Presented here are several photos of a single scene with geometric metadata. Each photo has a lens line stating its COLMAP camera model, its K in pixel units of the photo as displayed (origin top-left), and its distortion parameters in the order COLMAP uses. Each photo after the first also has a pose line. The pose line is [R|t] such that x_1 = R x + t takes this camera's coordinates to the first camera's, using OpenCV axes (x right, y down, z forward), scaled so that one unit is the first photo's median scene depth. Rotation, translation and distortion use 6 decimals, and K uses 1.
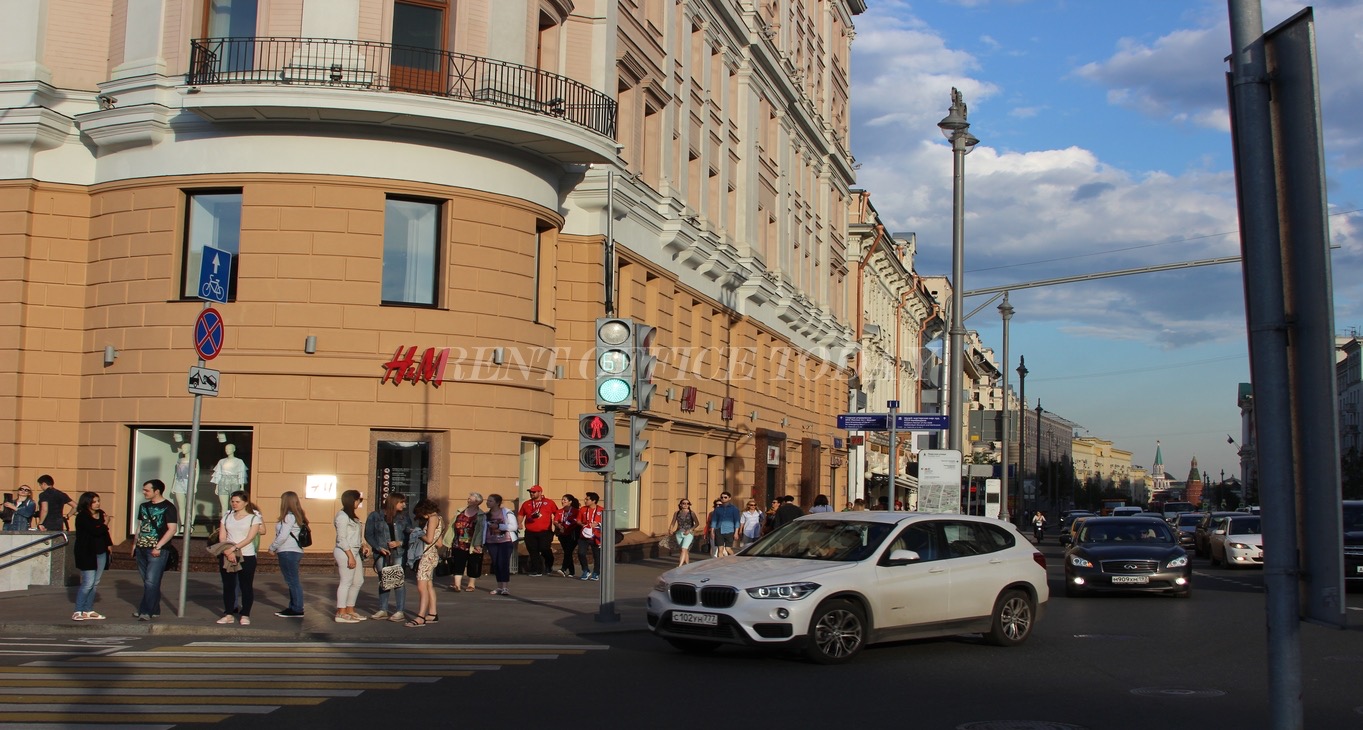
lens RADIAL K [[1404.9, 0, 681.5], [0, 1404.9, 365.0], [0, 0, 1]] dist [-0.040926, 0.001211]
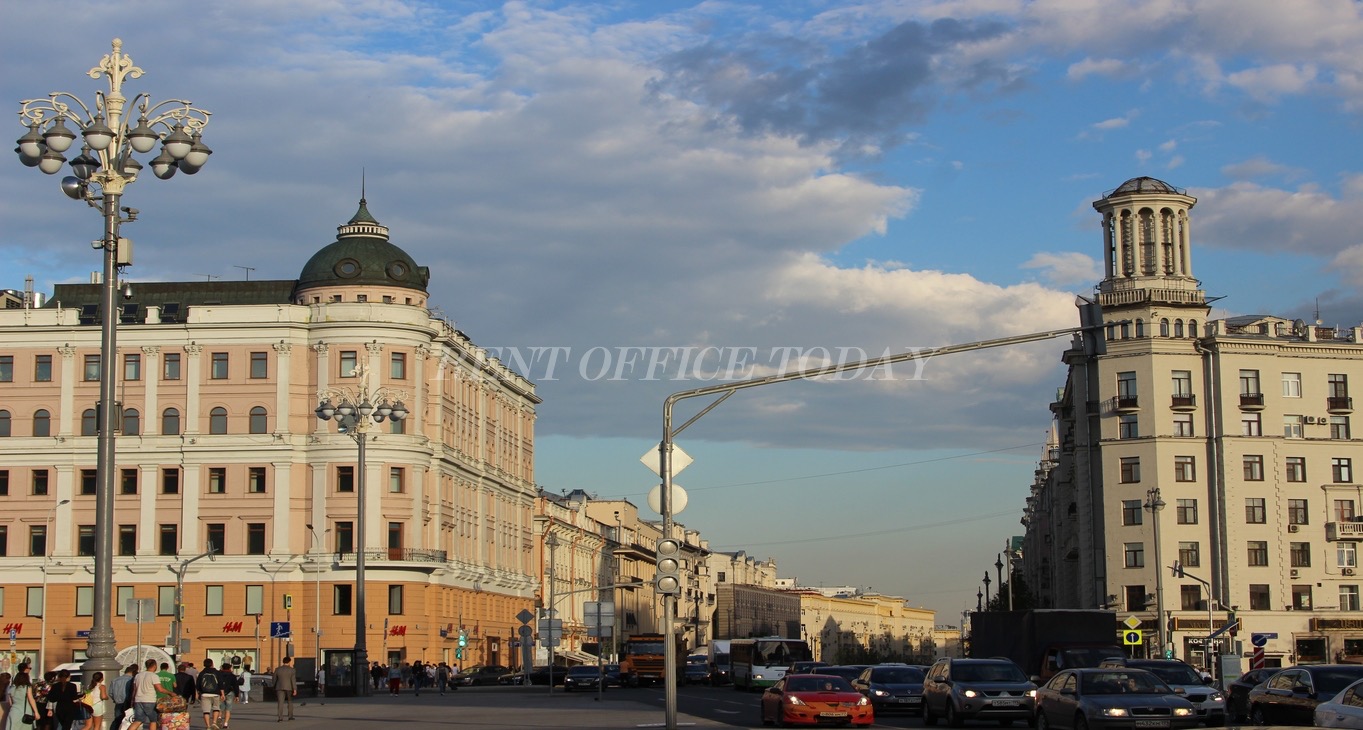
lens RADIAL K [[2228.2, 0, 681.5], [0, 2228.2, 365.0], [0, 0, 1]] dist [-0.034174, -0.085541]
pose [[0.989408, -0.011191, 0.144733, -0.165602], [0.018034, 0.998776, -0.046050, -0.239017], [-0.144040, 0.048172, 0.988399, -2.858567]]
